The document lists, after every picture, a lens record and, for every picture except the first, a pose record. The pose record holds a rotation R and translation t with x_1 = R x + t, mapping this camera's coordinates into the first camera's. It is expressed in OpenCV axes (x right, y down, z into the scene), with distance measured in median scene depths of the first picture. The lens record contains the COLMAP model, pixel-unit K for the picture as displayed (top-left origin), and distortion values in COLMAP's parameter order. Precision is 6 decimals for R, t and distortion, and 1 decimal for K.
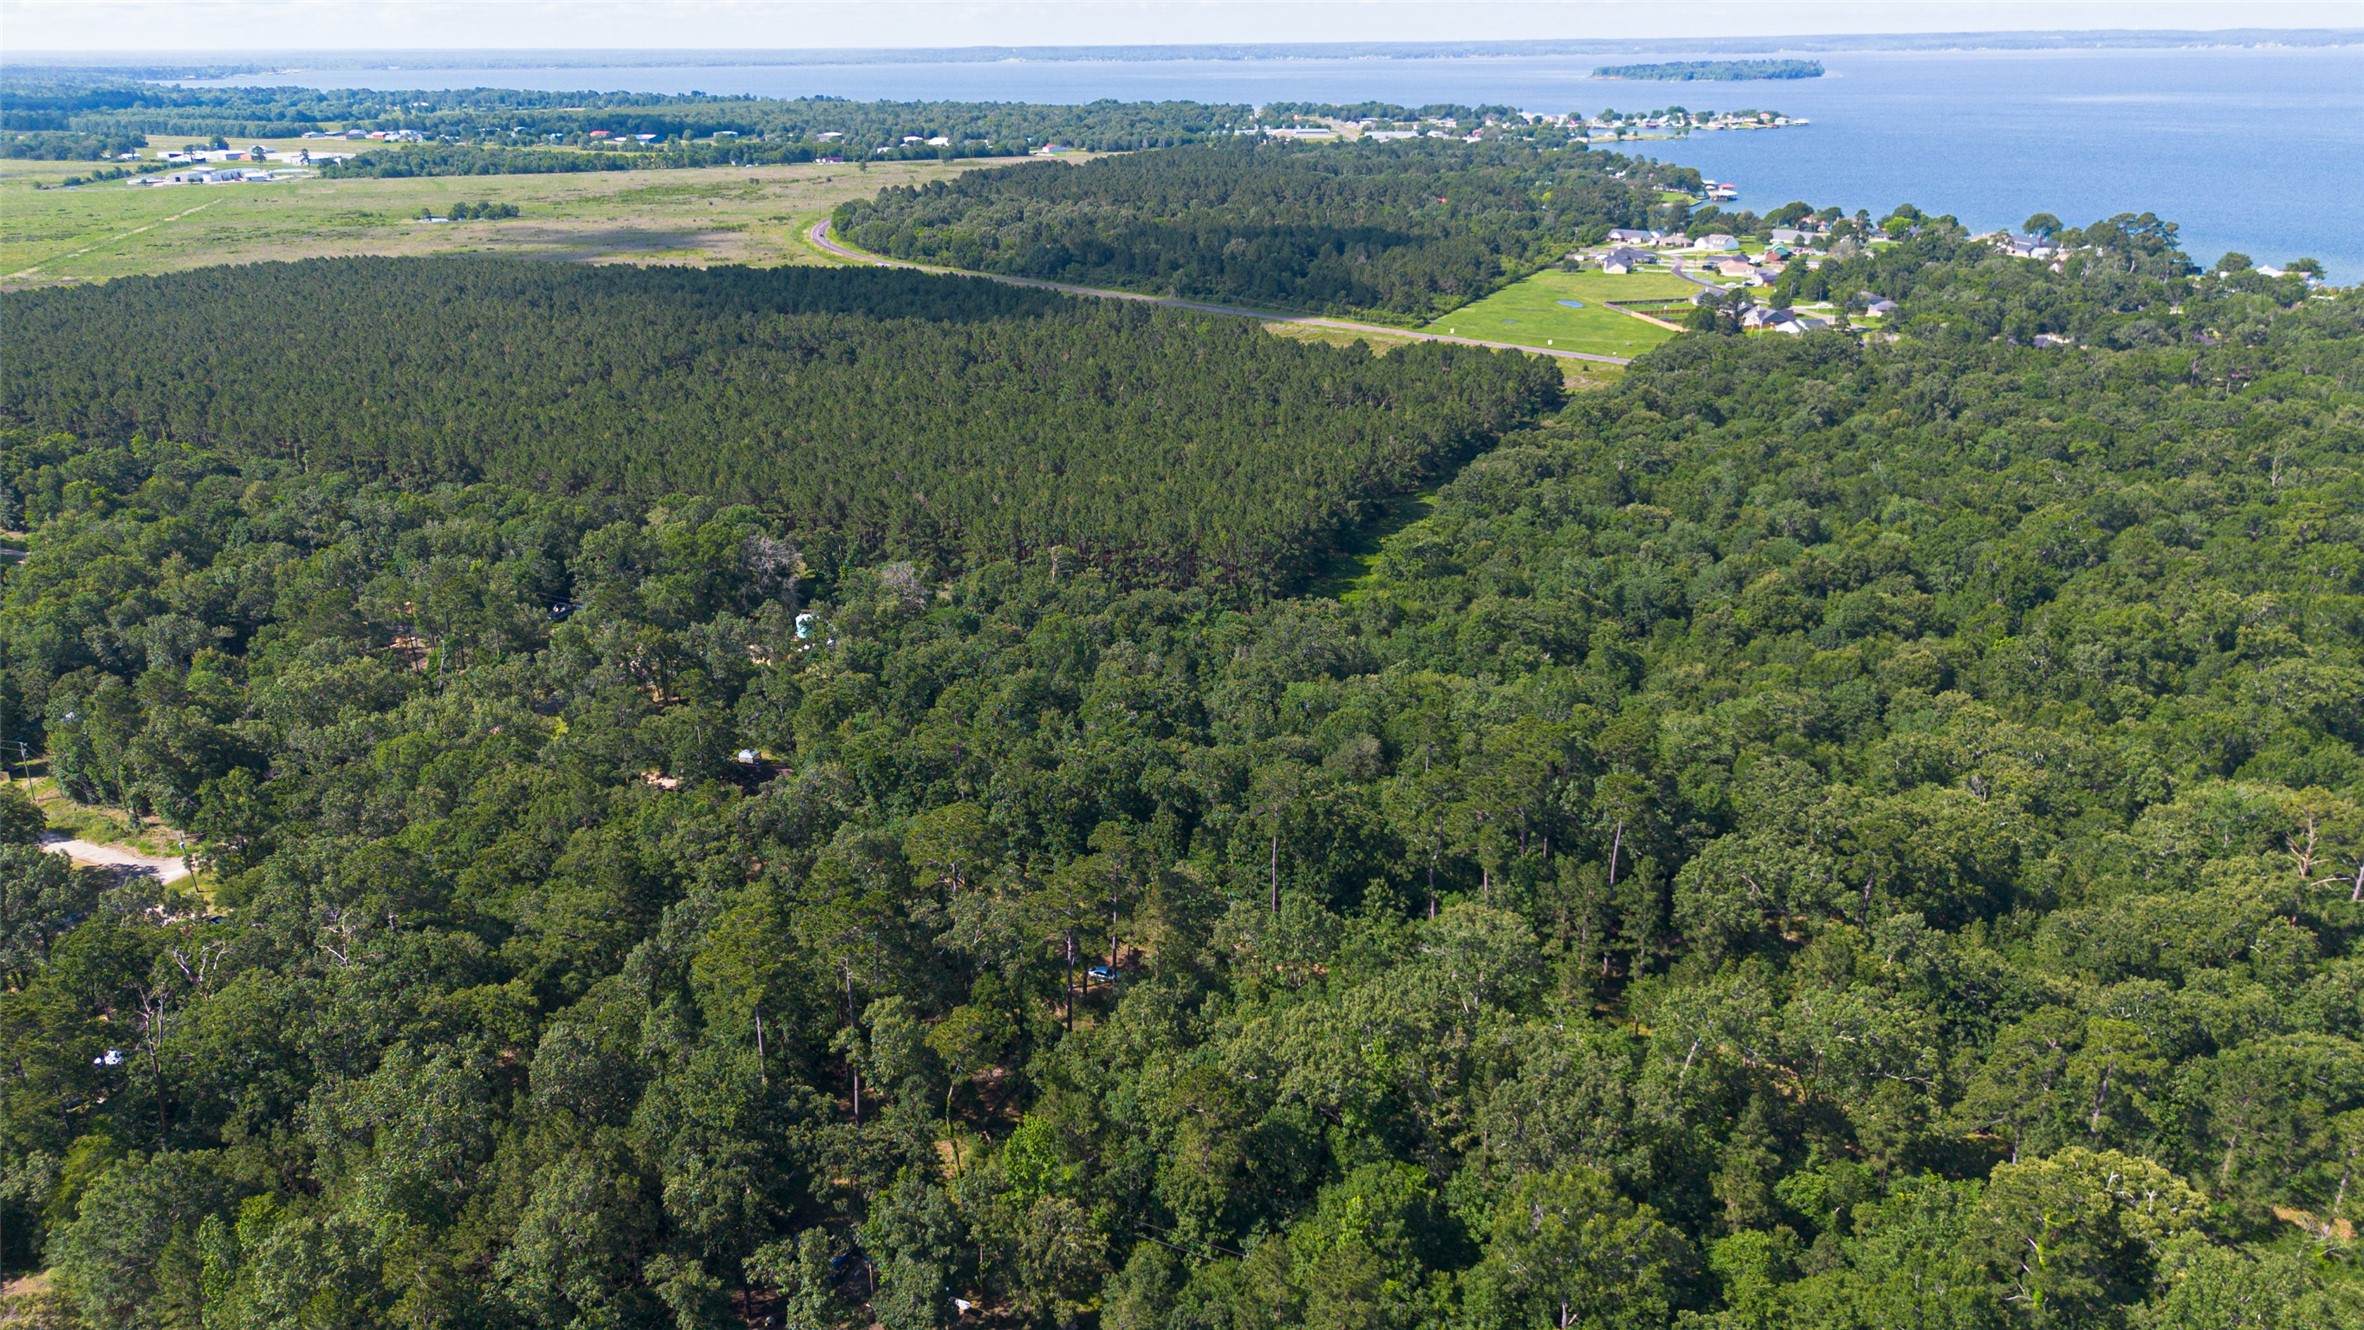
lens RADIAL K [[1689.3, 0, 1177.9], [0, 1689.3, 681.3], [0, 0, 1]] dist [0.071954, -0.064792]
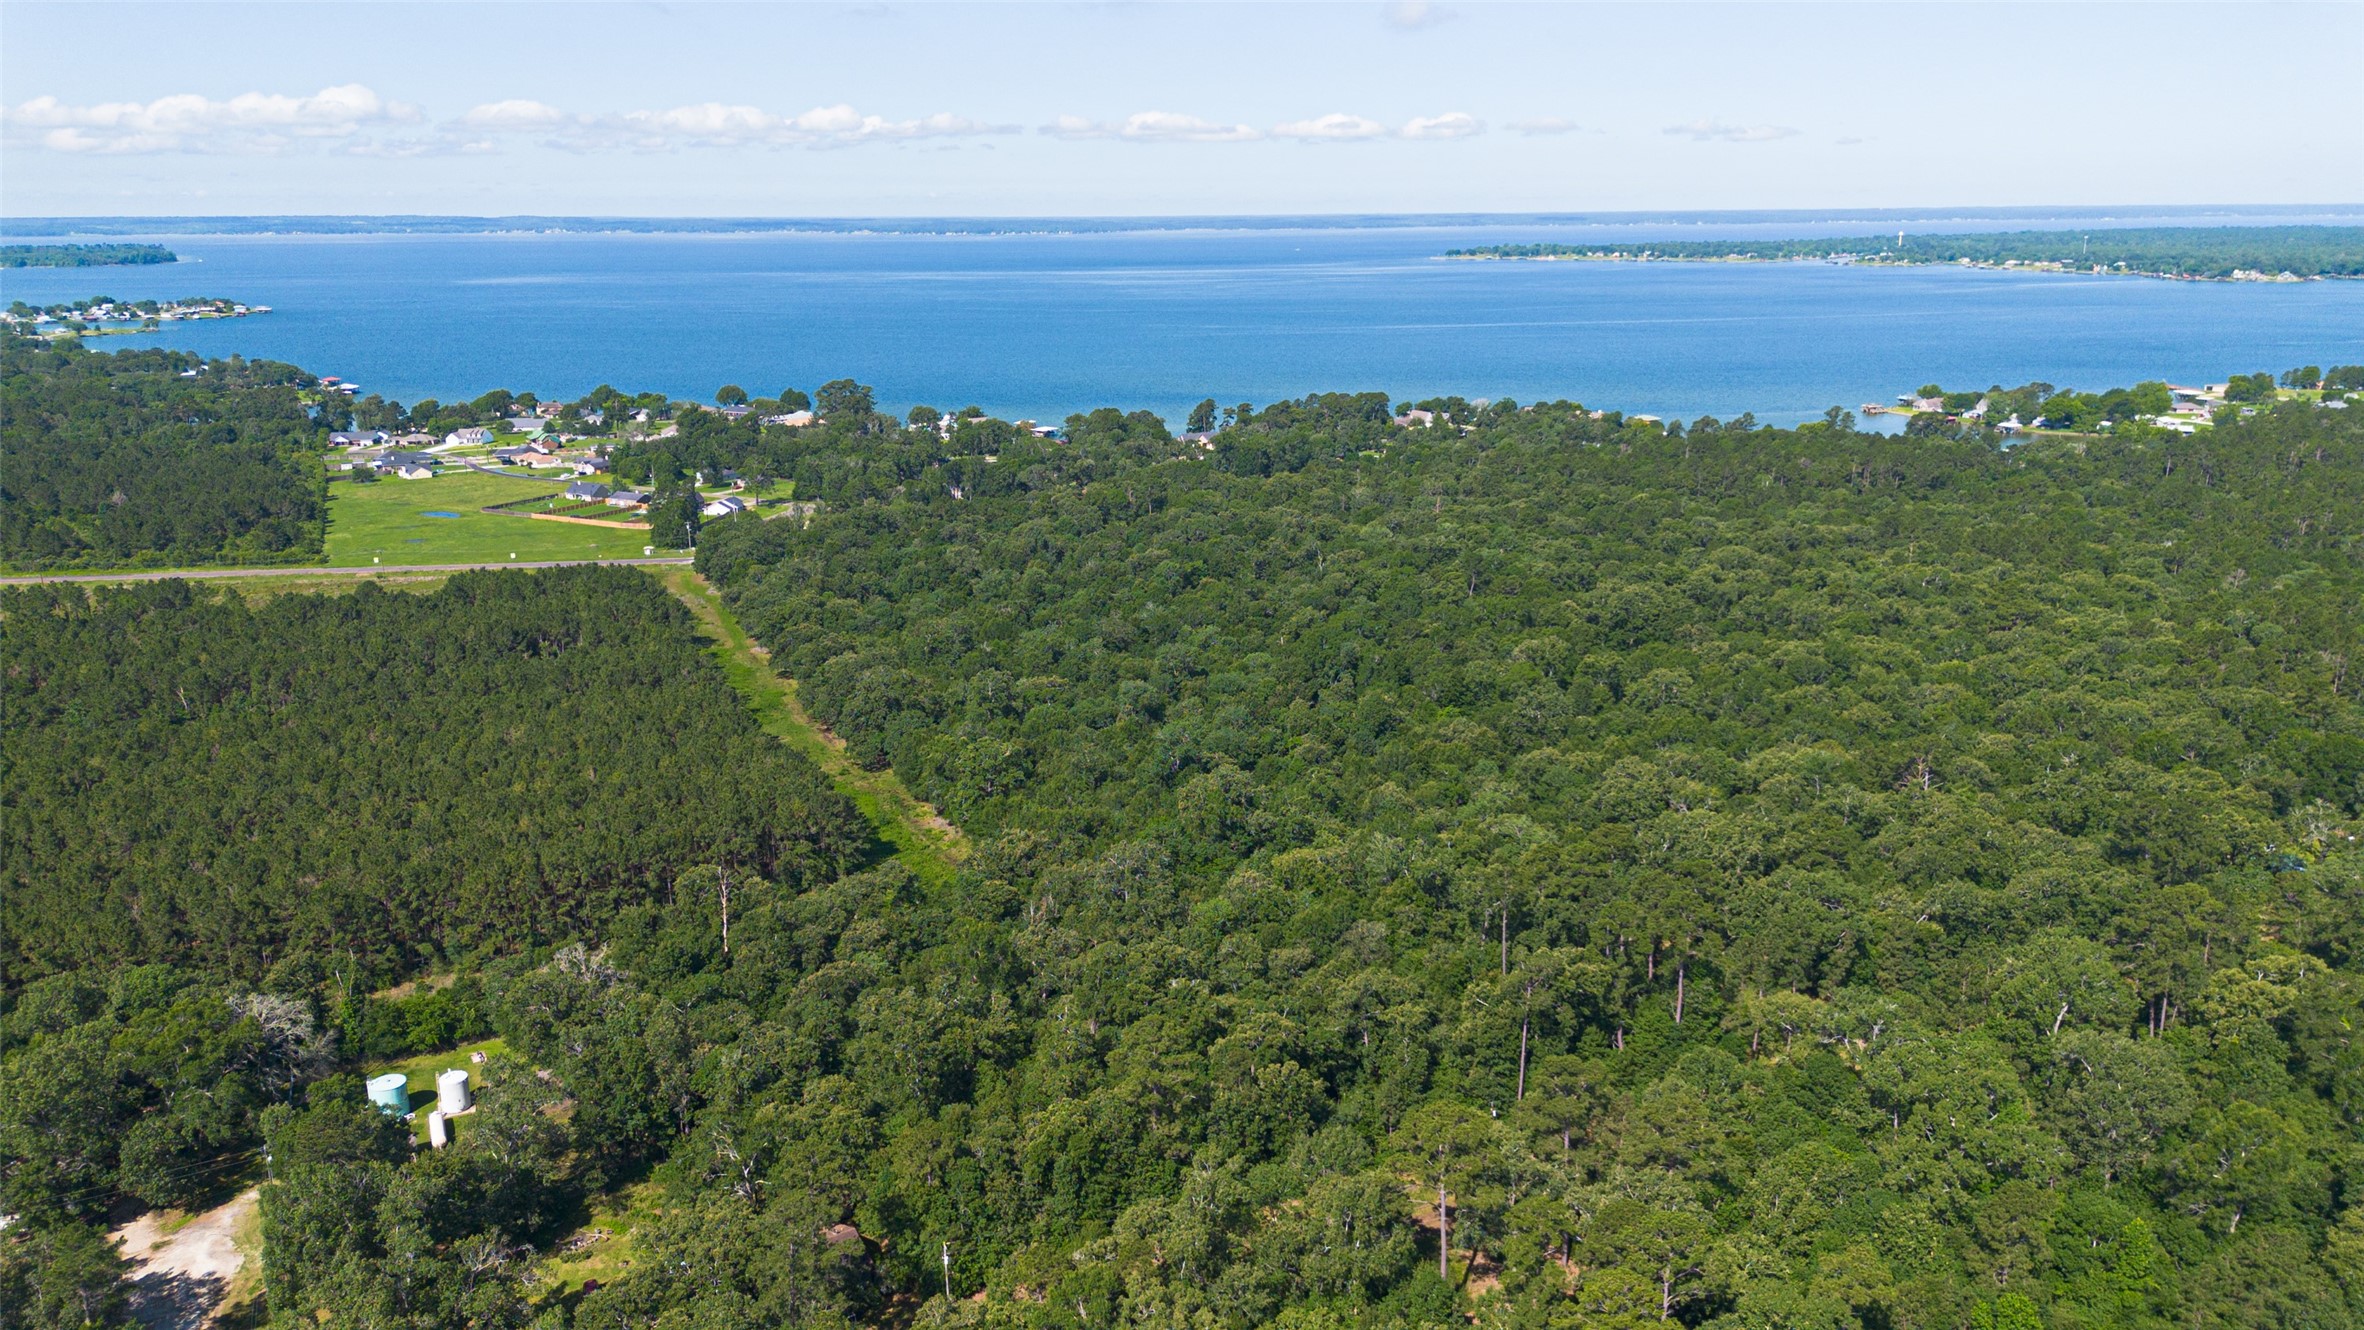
lens RADIAL K [[1689.3, 0, 1181.2], [0, 1689.3, 680.7], [0, 0, 1]] dist [0.071954, -0.064792]
pose [[0.619404, -0.209117, 0.756709, -0.117330], [0.281052, 0.959055, 0.034980, -0.029303], [-0.733040, 0.191008, 0.652815, 0.067587]]
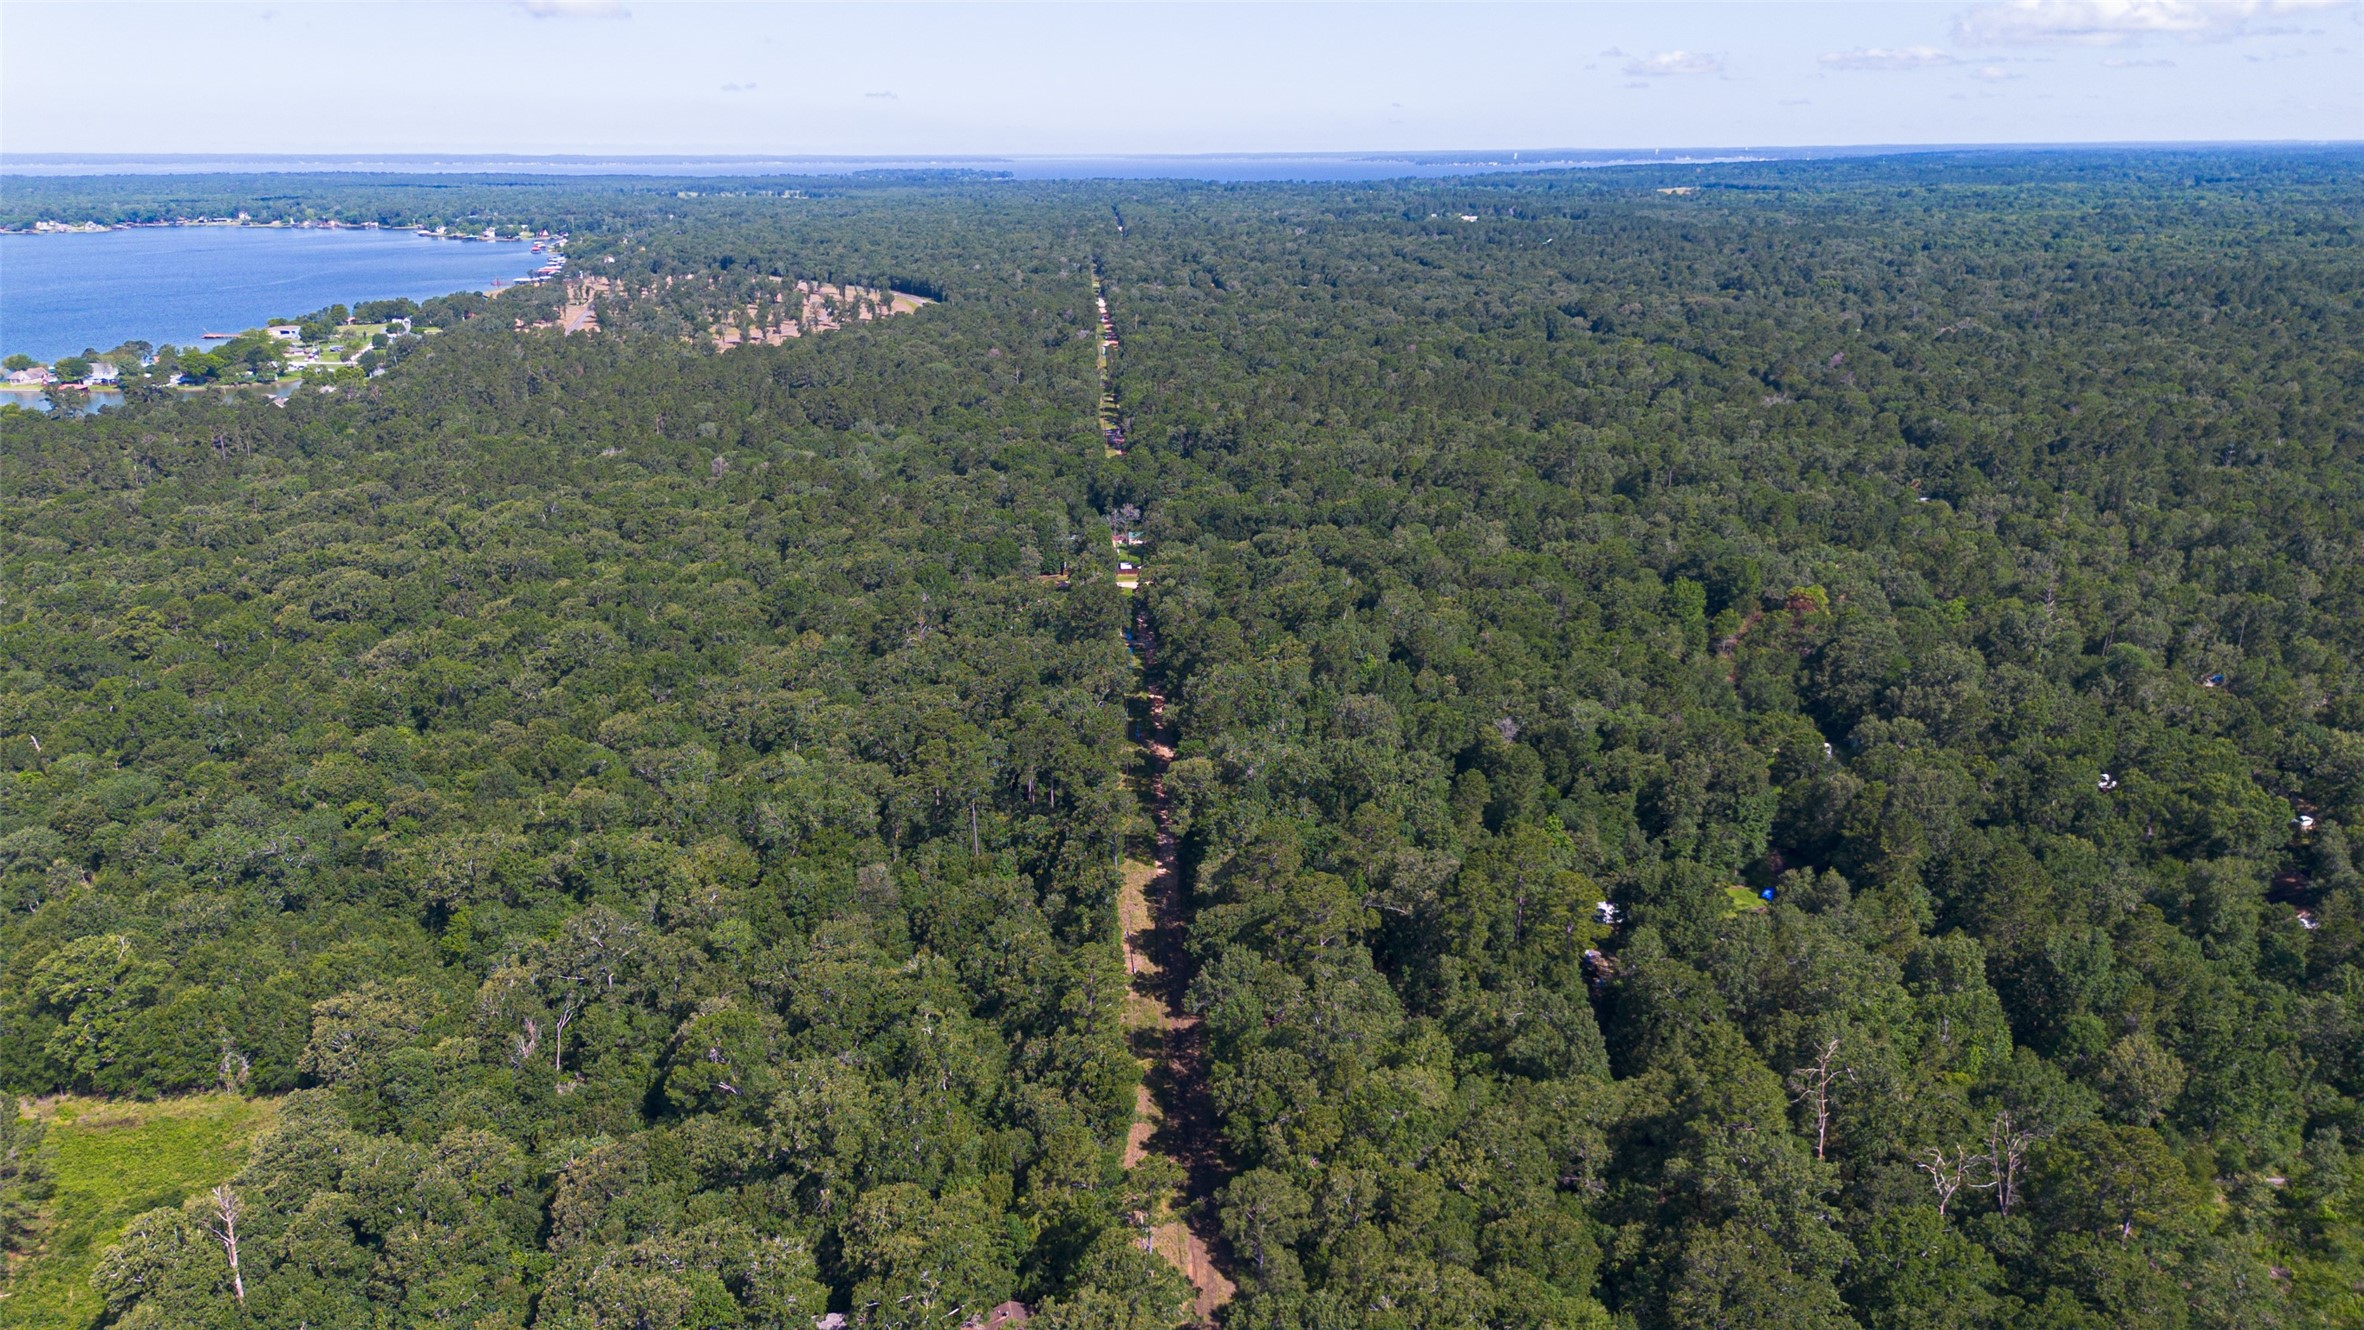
lens RADIAL K [[1689.3, 0, 1192.8], [0, 1689.3, 668.5], [0, 0, 1]] dist [0.071954, -0.064792]
pose [[-0.489084, -0.249714, 0.835727, -0.133920], [0.320069, 0.839922, 0.438278, -0.075704], [-0.811389, 0.481845, -0.330866, 0.189342]]
